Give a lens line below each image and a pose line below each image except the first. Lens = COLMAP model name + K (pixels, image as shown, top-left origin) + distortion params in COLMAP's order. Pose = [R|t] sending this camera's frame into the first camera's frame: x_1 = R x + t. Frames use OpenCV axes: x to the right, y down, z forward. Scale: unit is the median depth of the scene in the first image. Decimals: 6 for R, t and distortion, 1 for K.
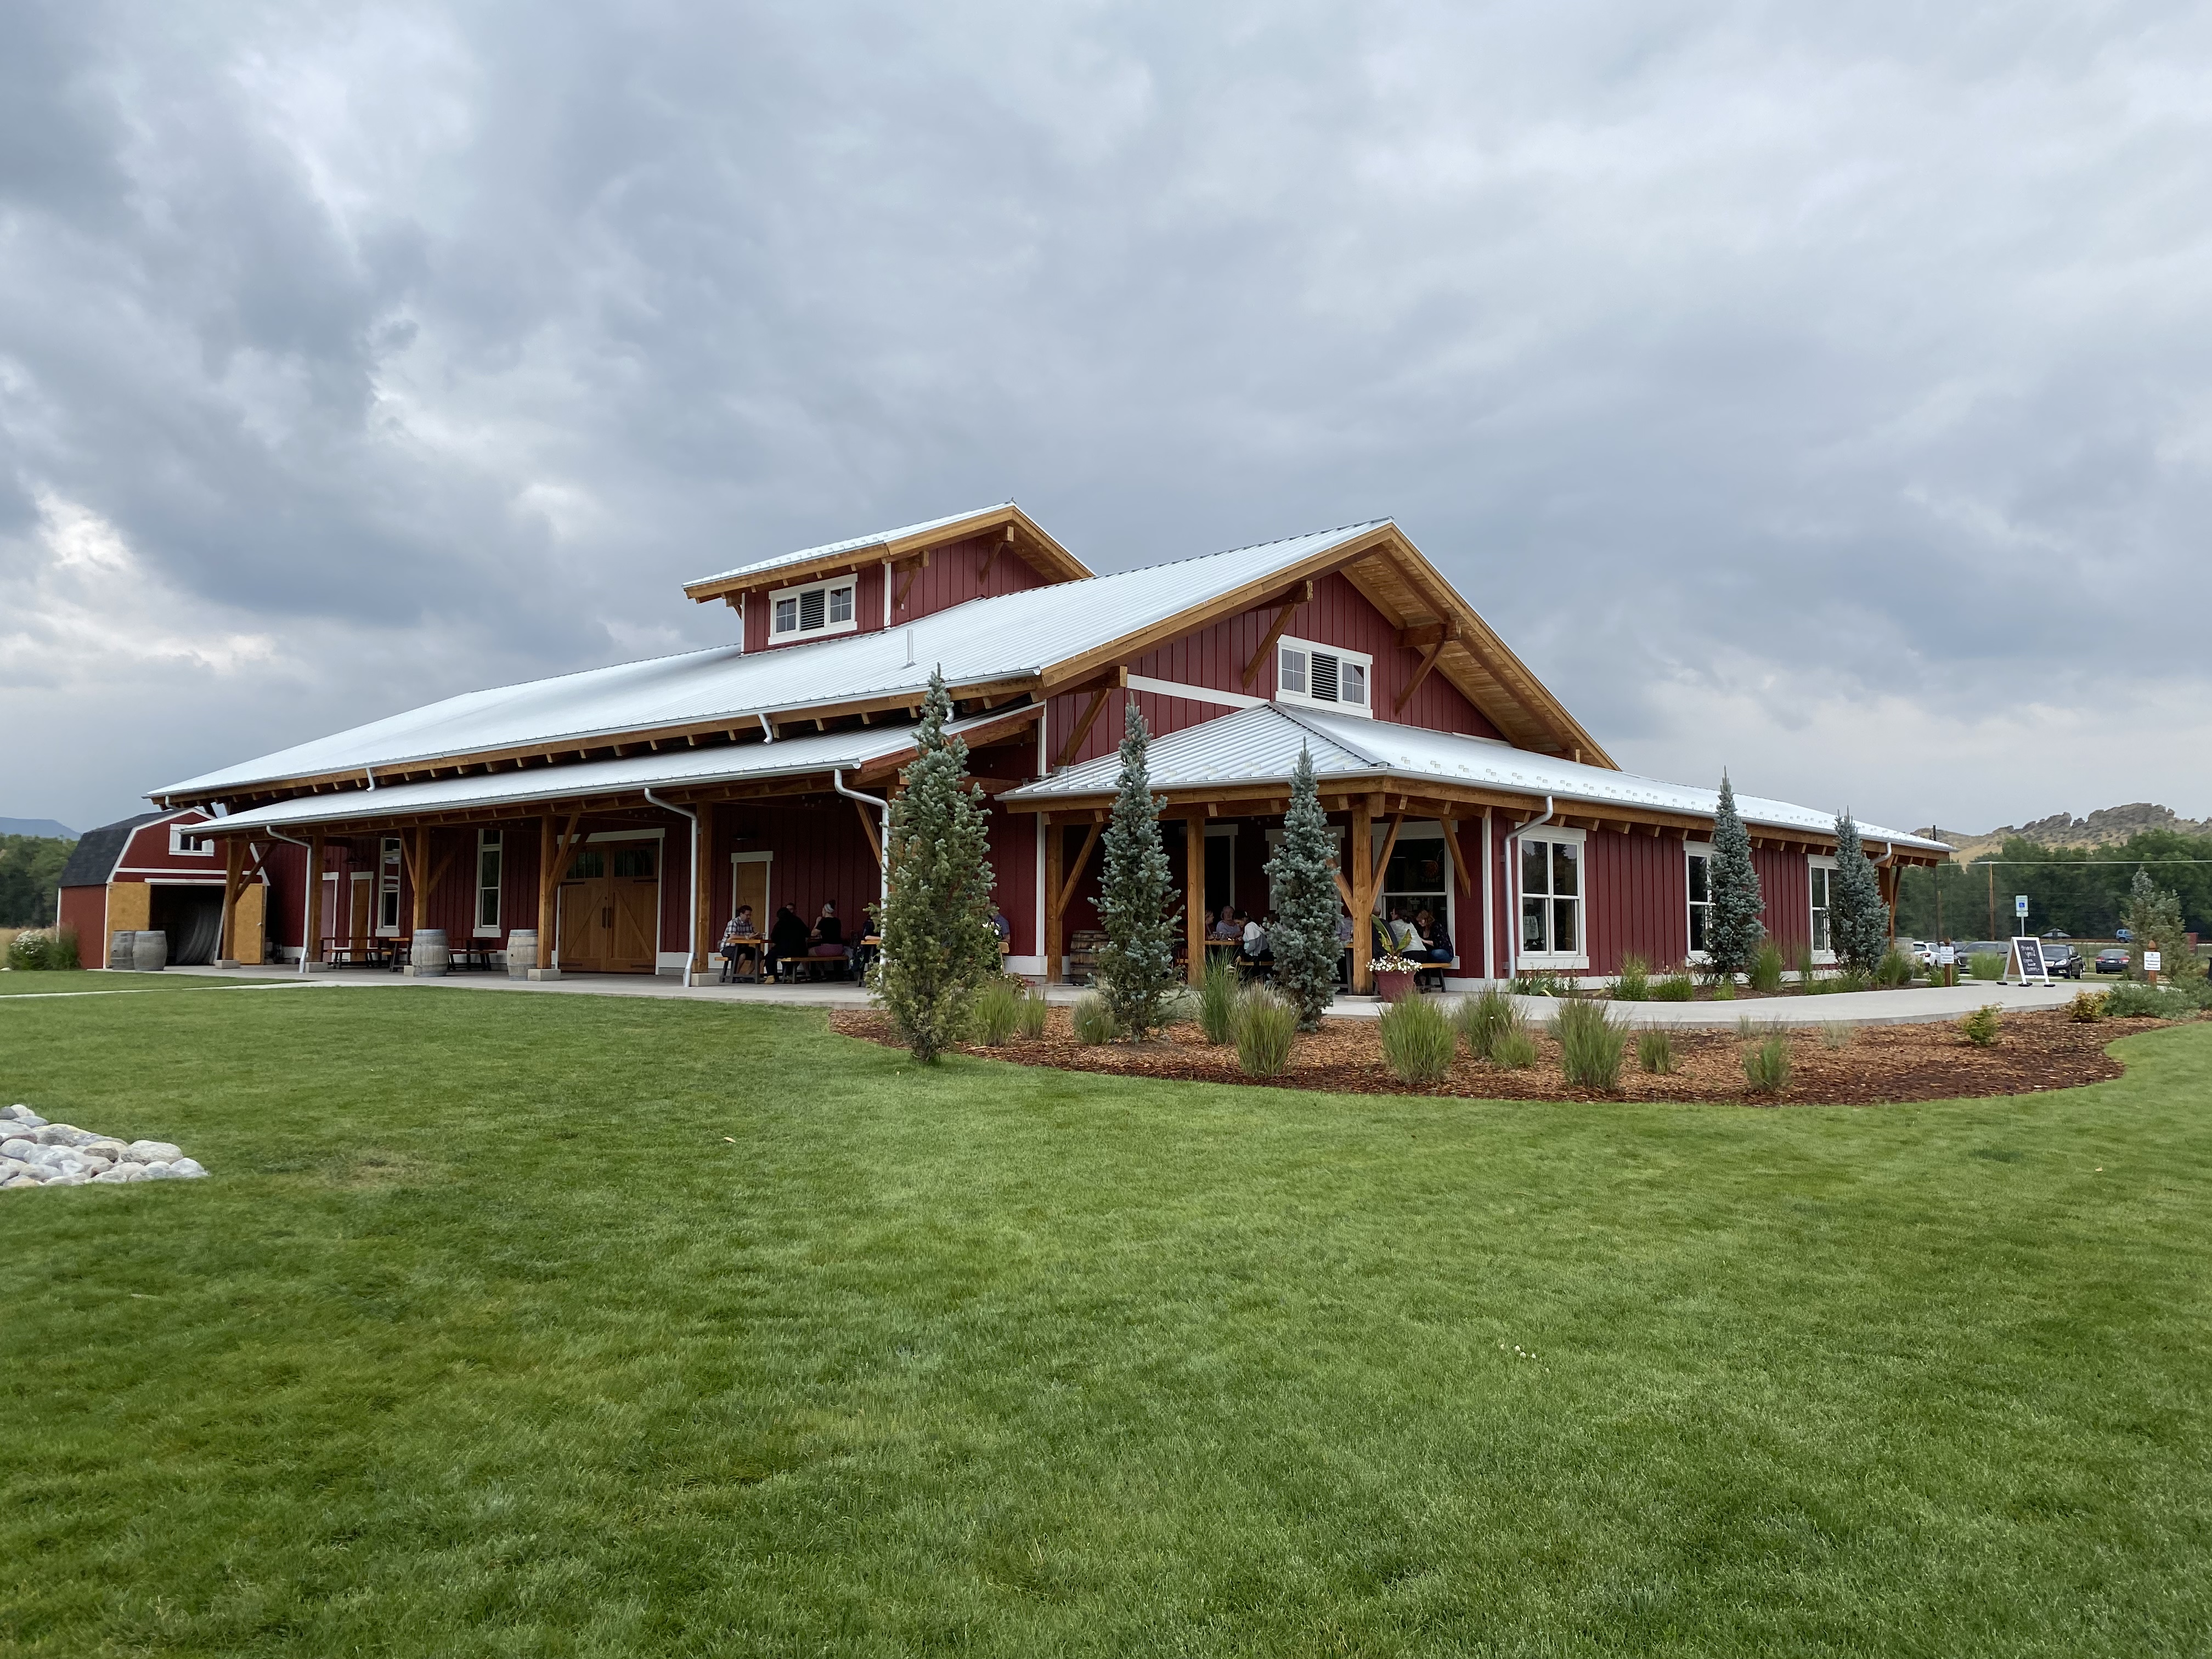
lens RADIAL K [[1639.3, 0, 1118.3], [0, 1639.3, 816.3], [0, 0, 1]] dist [0.000596, -0.001161]
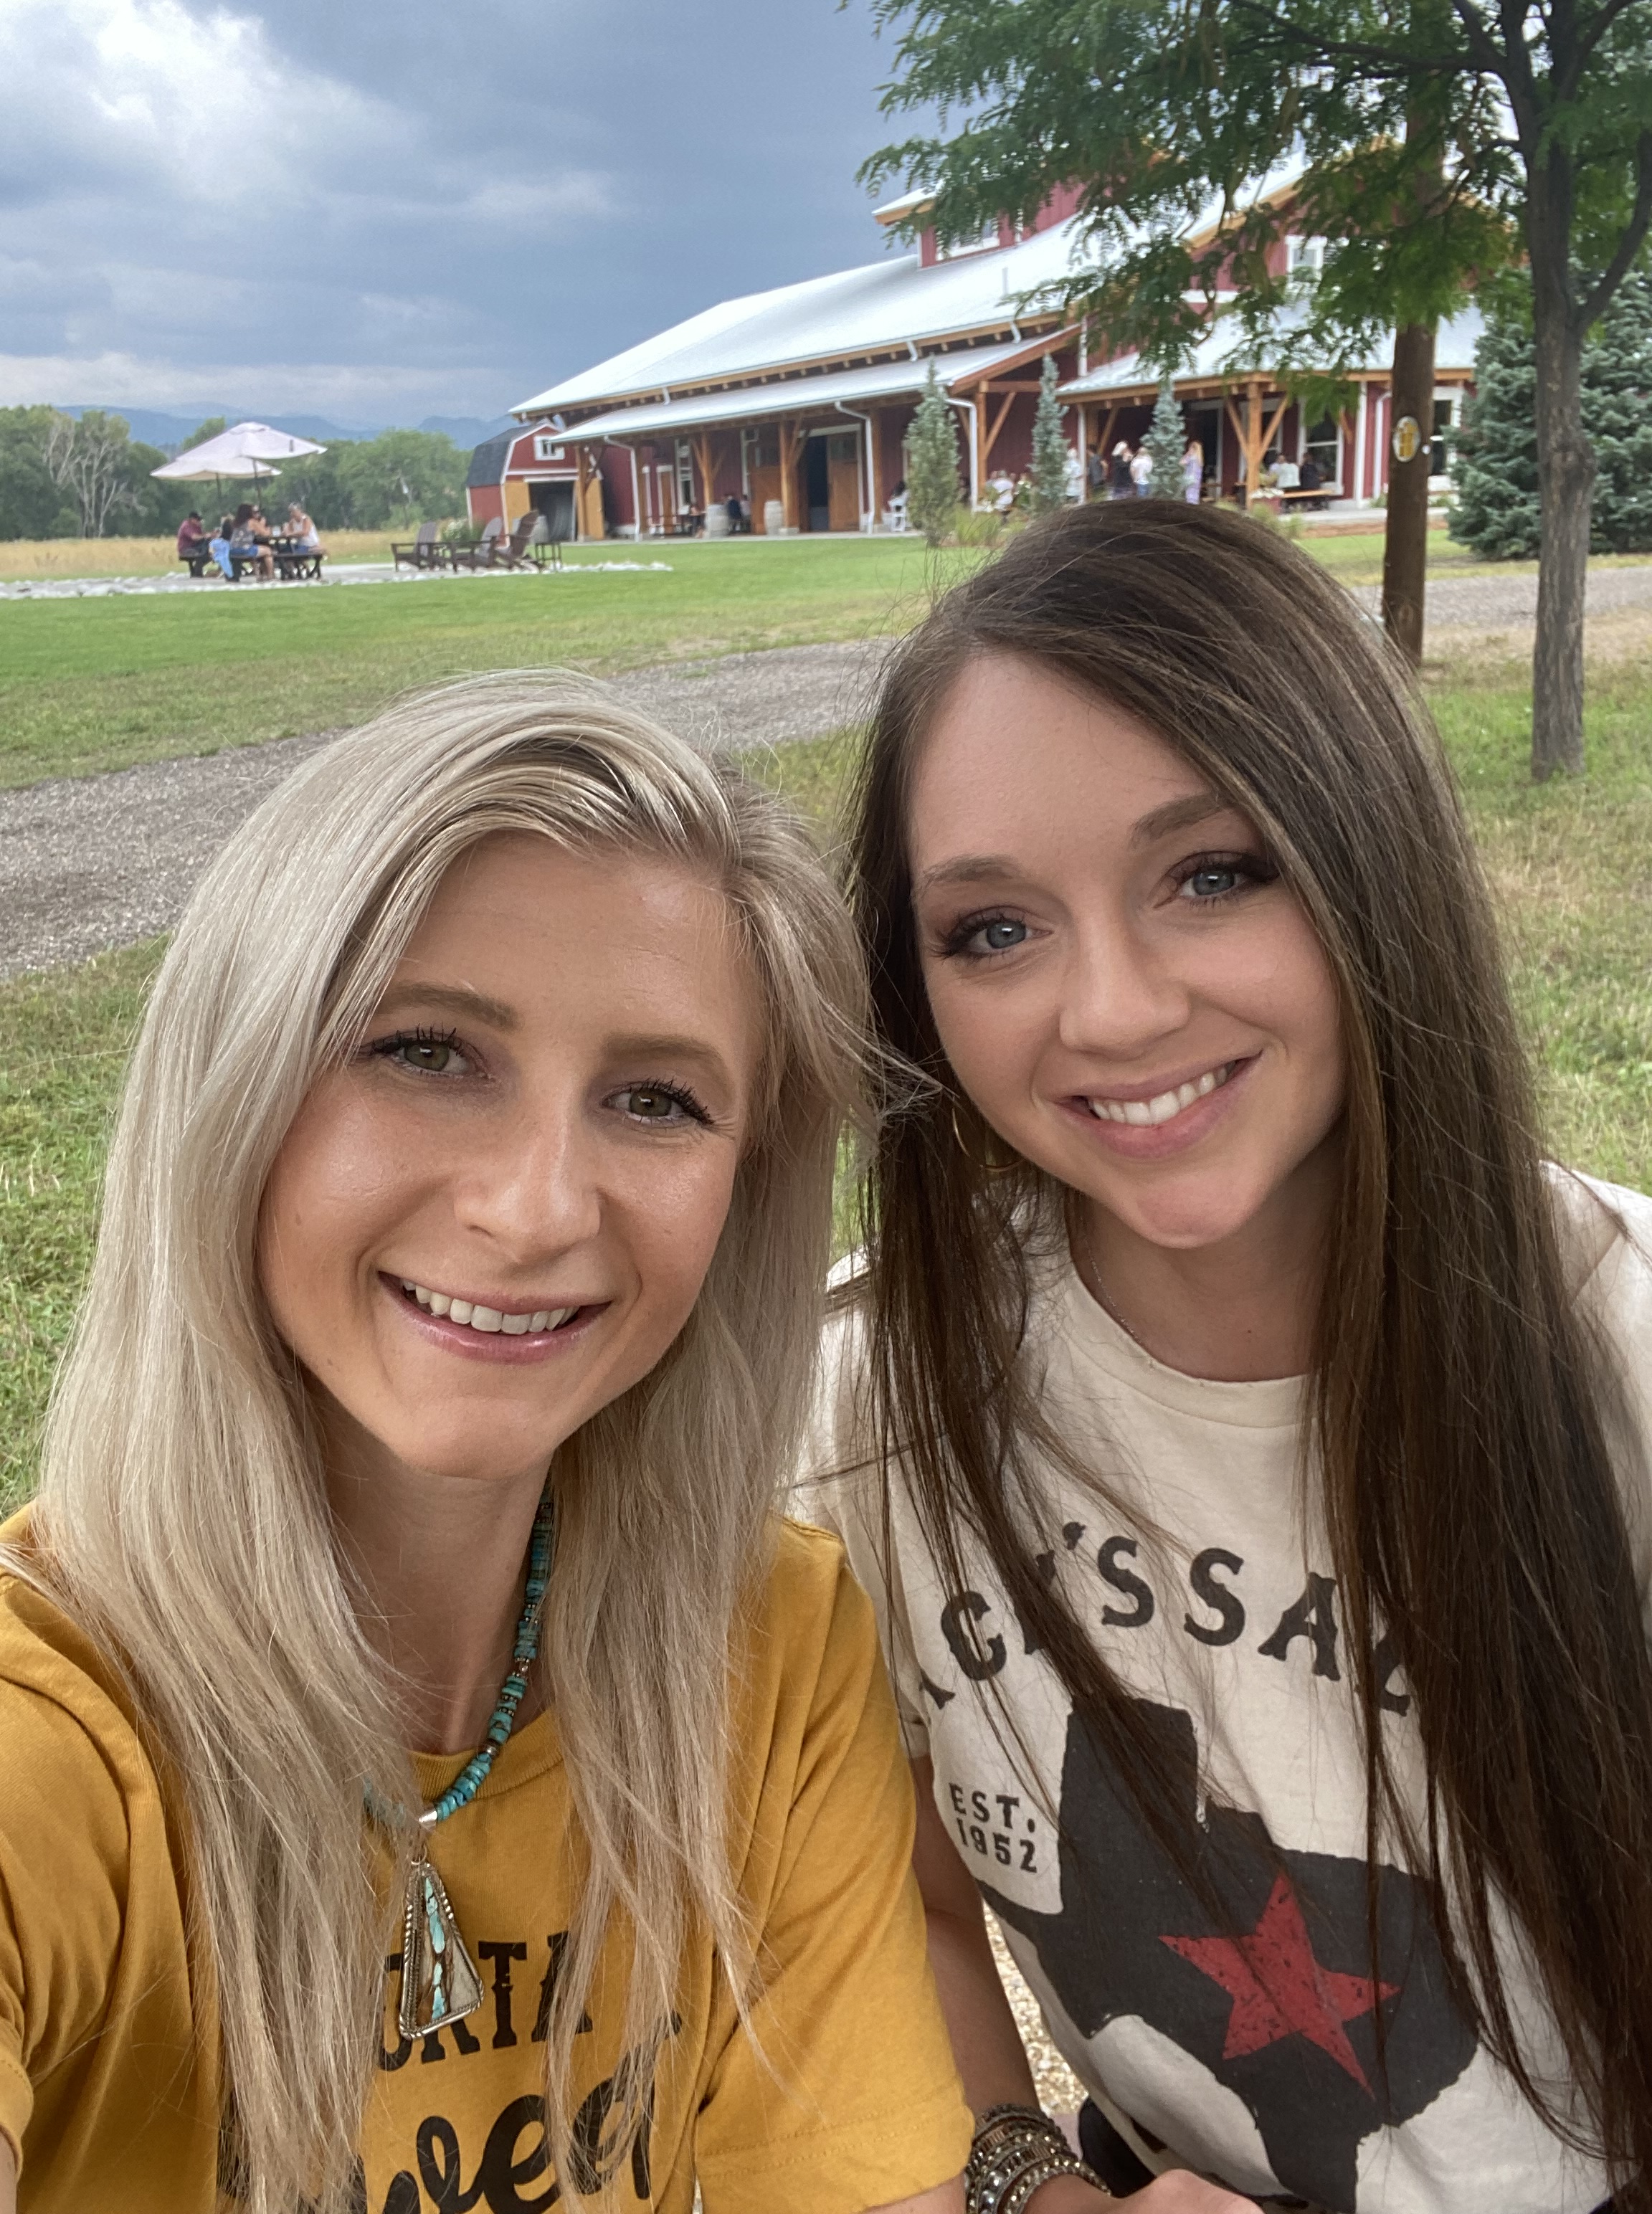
lens RADIAL K [[1907.4, 0, 836.2], [0, 1907.4, 1114.1], [0, 0, 1]] dist [-0.000645, 0.000321]
pose [[0.944648, 0.054741, -0.323485, 0.222084], [0.069514, 0.930201, 0.360407, -0.026489], [0.320636, -0.362945, 0.874908, -0.552966]]
